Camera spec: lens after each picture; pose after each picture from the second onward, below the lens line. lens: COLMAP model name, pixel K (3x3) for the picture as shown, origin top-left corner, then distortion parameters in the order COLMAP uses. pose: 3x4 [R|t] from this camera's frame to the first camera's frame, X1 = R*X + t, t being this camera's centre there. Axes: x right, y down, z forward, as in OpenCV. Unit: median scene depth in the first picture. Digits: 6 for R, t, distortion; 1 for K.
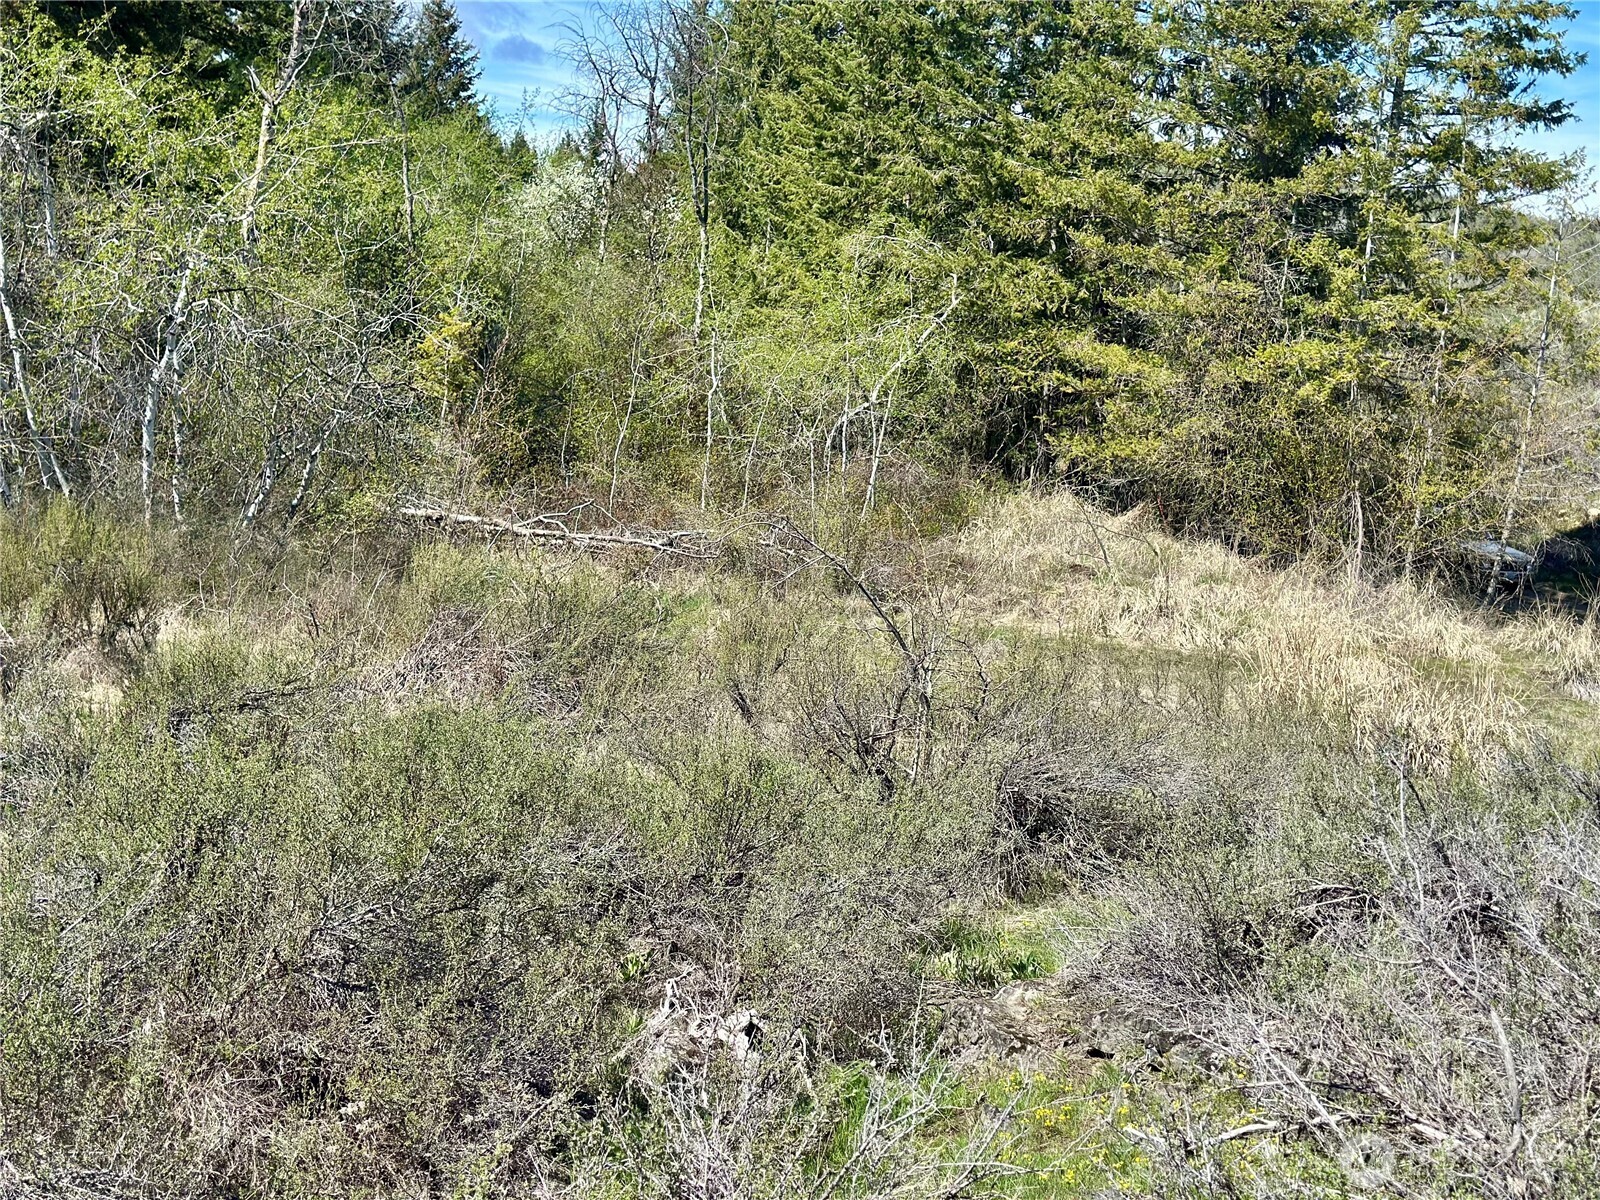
lens RADIAL K [[2214.5, 0, 785.9], [0, 2214.5, 594.9], [0, 0, 1]] dist [0.140192, 0.000000]
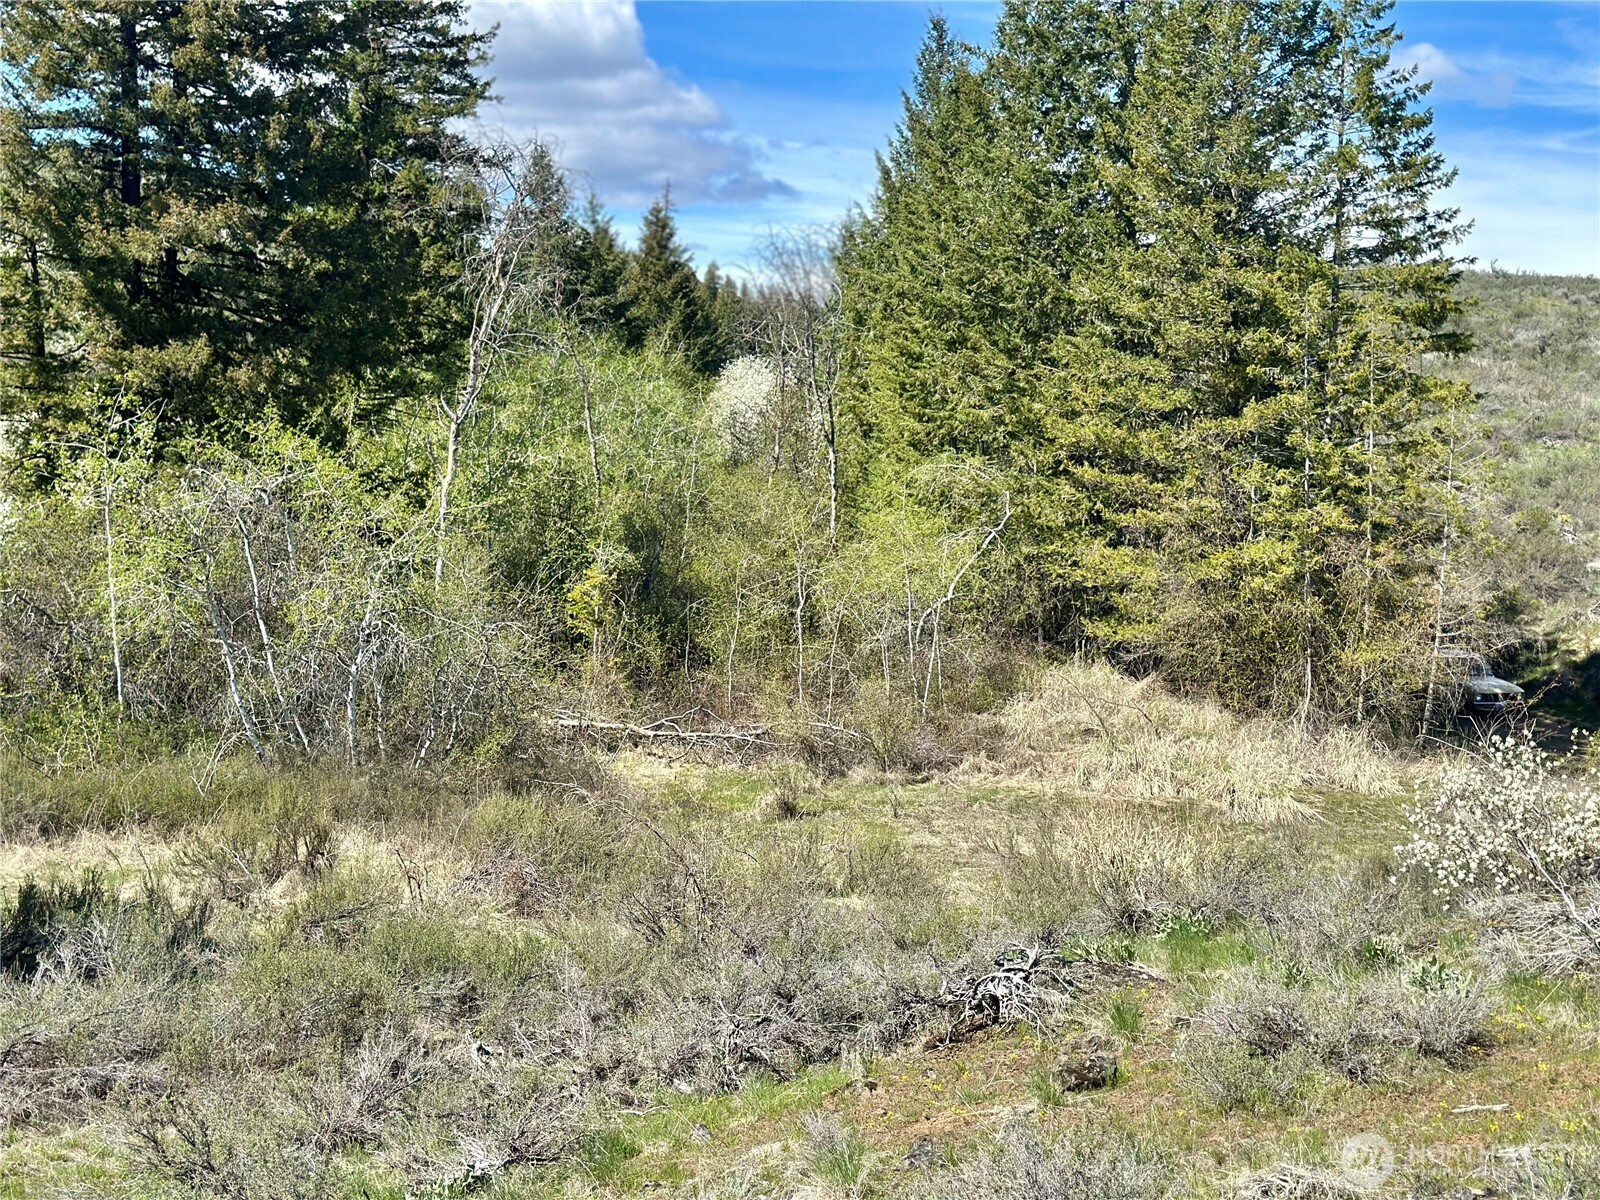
lens RADIAL K [[2214.5, 0, 811.1], [0, 2214.5, 607.7], [0, 0, 1]] dist [0.140192, 0.000000]
pose [[0.990930, -0.064167, -0.118071, 0.125287], [0.059030, 0.997172, -0.046505, -0.032194], [0.120721, 0.039114, 0.991916, -0.275796]]
